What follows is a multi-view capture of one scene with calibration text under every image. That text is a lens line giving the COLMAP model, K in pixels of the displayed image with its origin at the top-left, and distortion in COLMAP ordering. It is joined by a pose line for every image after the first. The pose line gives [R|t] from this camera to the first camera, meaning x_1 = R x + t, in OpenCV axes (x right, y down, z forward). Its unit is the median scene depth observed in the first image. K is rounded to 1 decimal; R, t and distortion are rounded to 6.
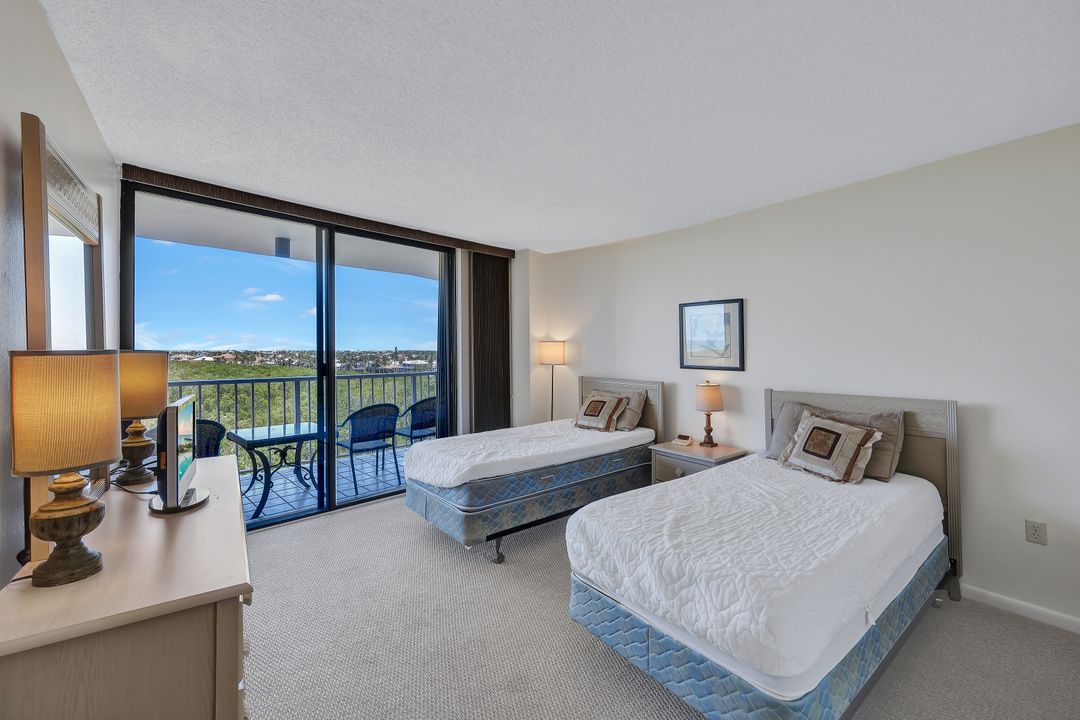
lens RADIAL K [[432.8, 0, 540.3], [0, 432.8, 352.5], [0, 0, 1]] dist [-0.000777, -0.000190]
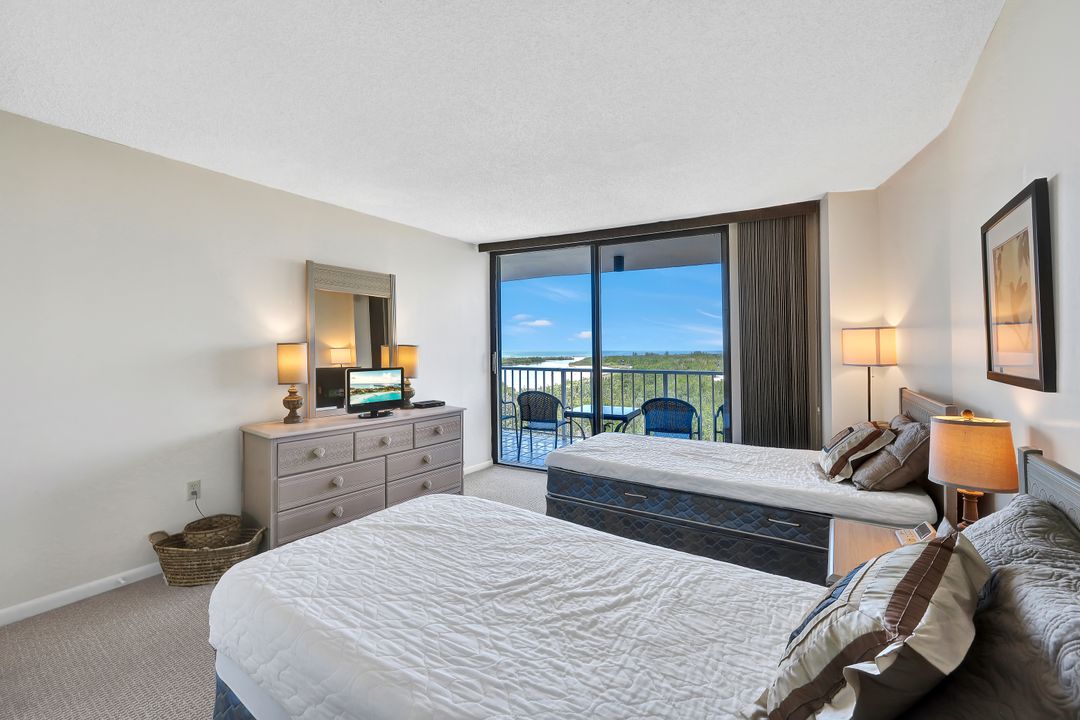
lens RADIAL K [[432.8, 0, 540.3], [0, 432.8, 352.5], [0, 0, 1]] dist [-0.000777, -0.000190]
pose [[0.315015, 0.001330, -0.949086, 0.652087], [-0.002804, 0.999996, 0.000471, 0.014088], [0.949083, 0.002513, 0.315017, 0.503874]]
